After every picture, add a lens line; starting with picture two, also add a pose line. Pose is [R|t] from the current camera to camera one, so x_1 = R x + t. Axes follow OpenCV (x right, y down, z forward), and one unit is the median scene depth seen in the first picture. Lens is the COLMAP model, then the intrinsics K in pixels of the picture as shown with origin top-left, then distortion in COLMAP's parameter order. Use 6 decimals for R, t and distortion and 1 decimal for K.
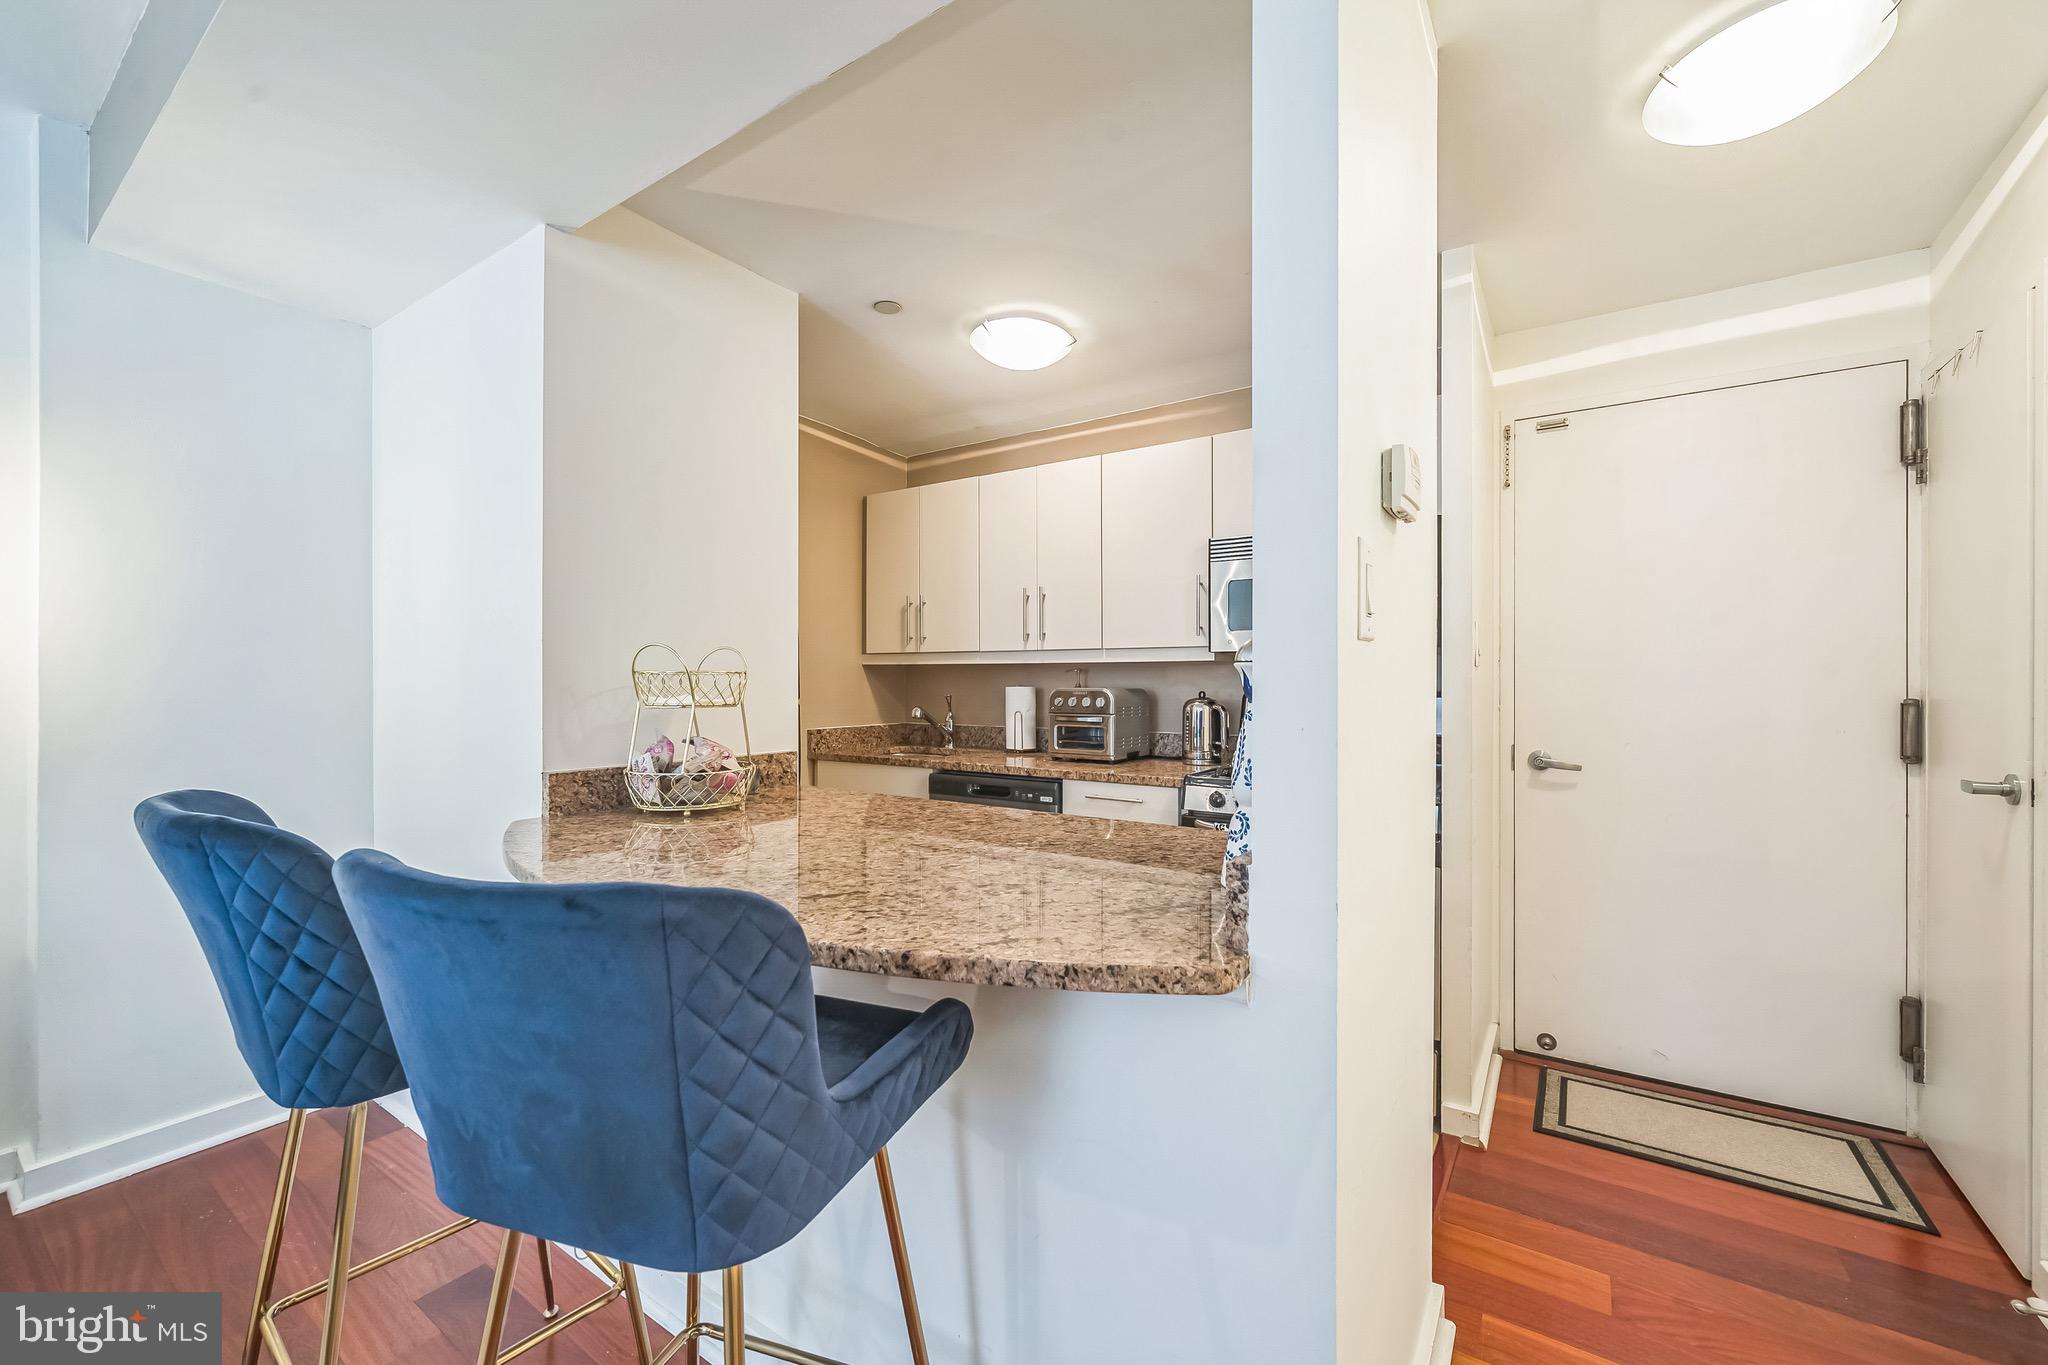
lens RADIAL K [[801.7, 0, 1024.0], [0, 801.7, 682.5], [0, 0, 1]] dist [-0.000893, -0.000139]
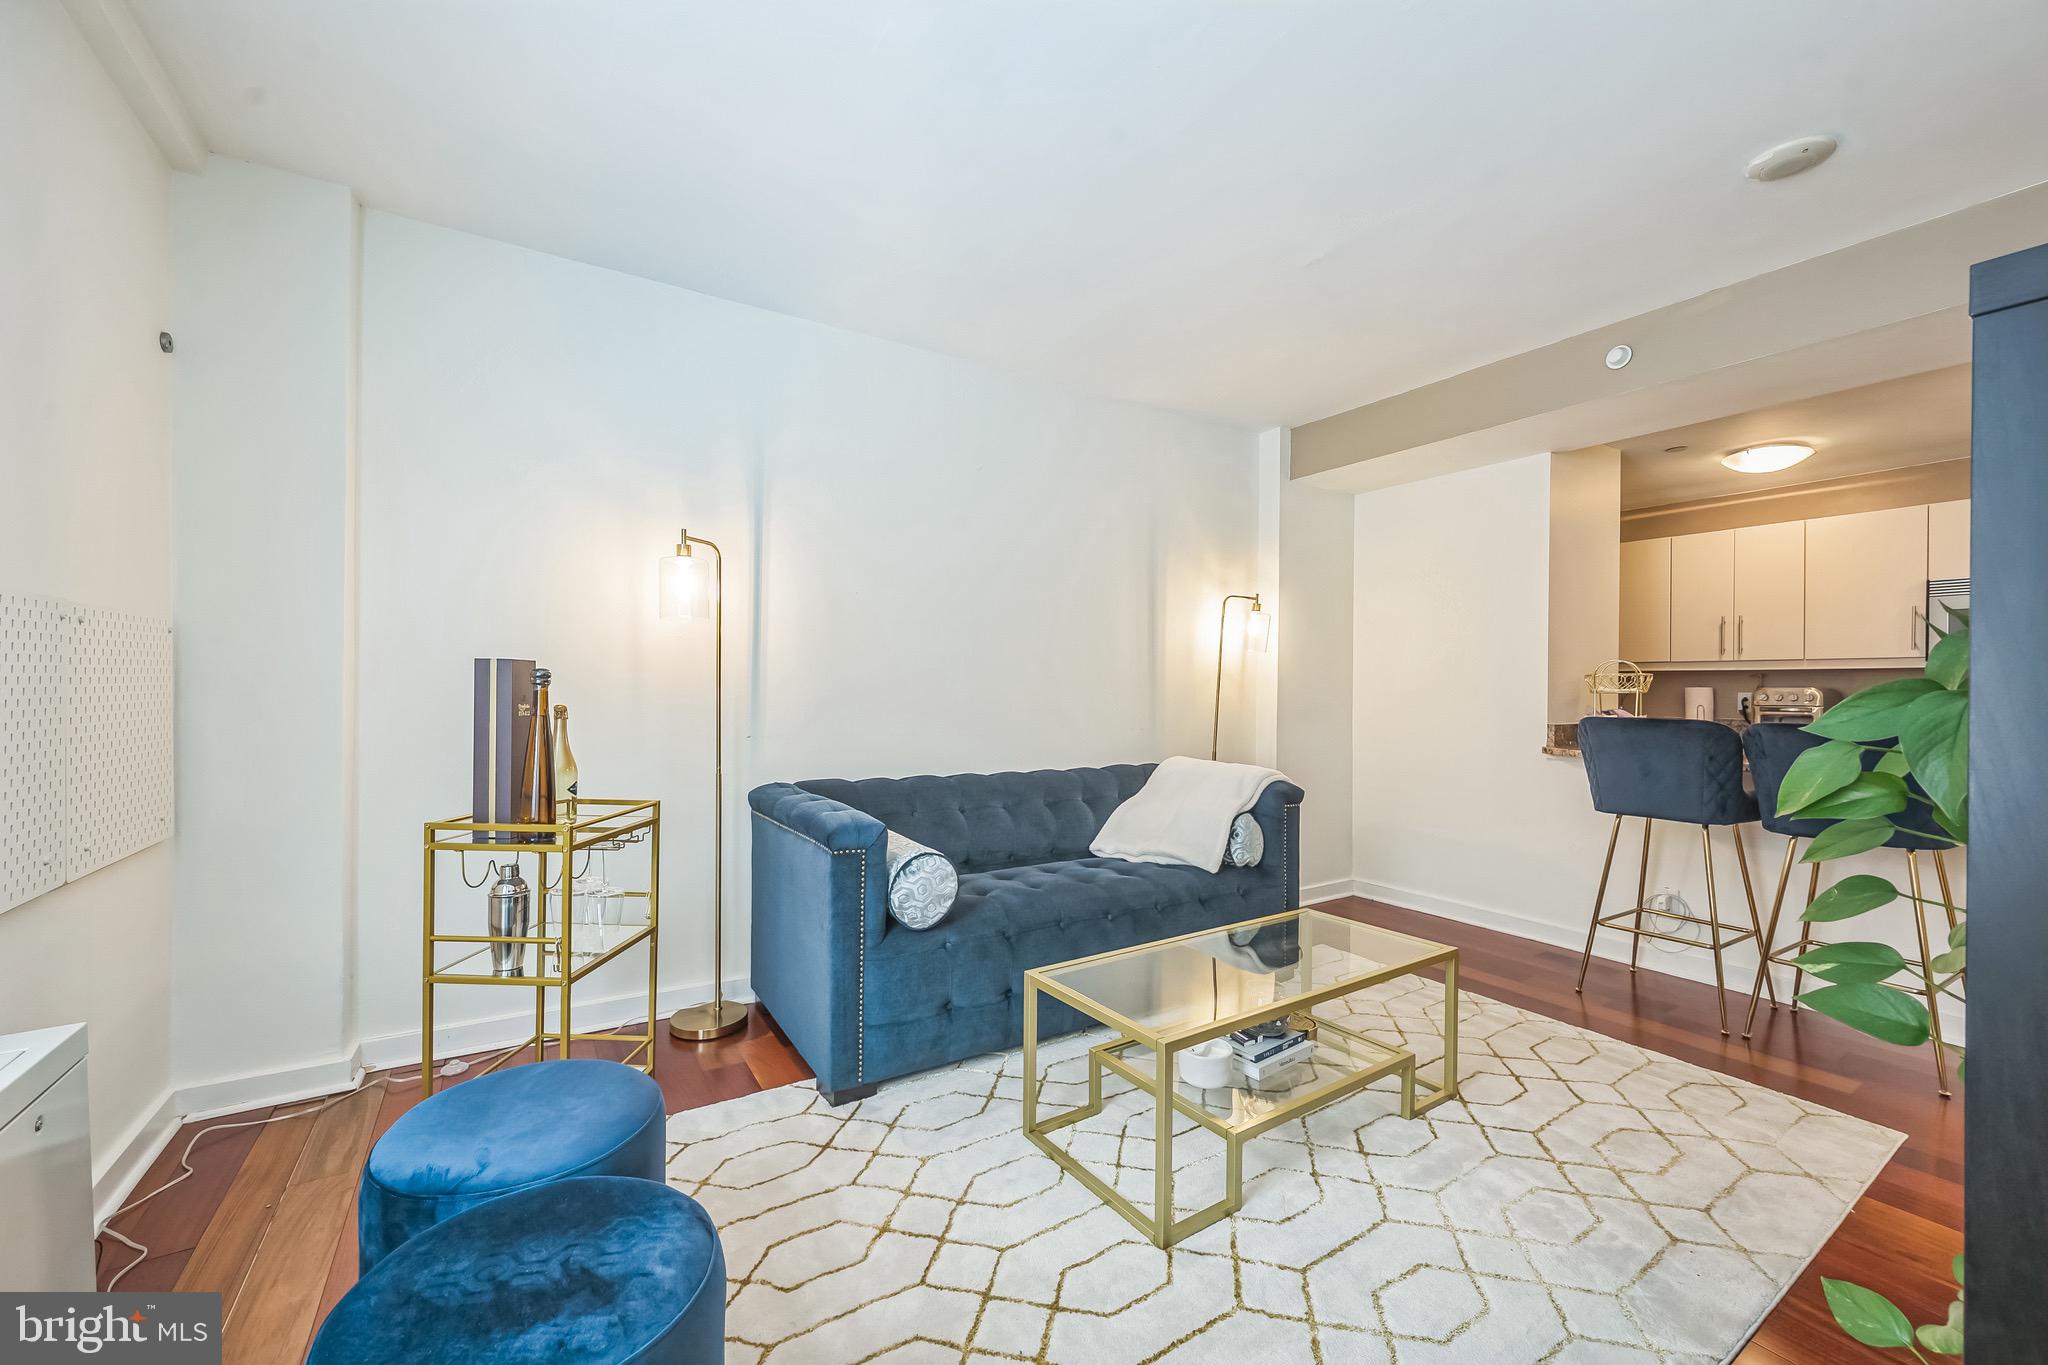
lens RADIAL K [[803.6, 0, 1021.1], [0, 803.6, 691.2], [0, 0, 1]] dist [-0.000423, 0.000007]
pose [[0.917600, 0.004775, -0.397476, -0.591398], [-0.006610, 0.999973, -0.003247, 0.026135], [0.397450, 0.005606, 0.917607, -0.807979]]
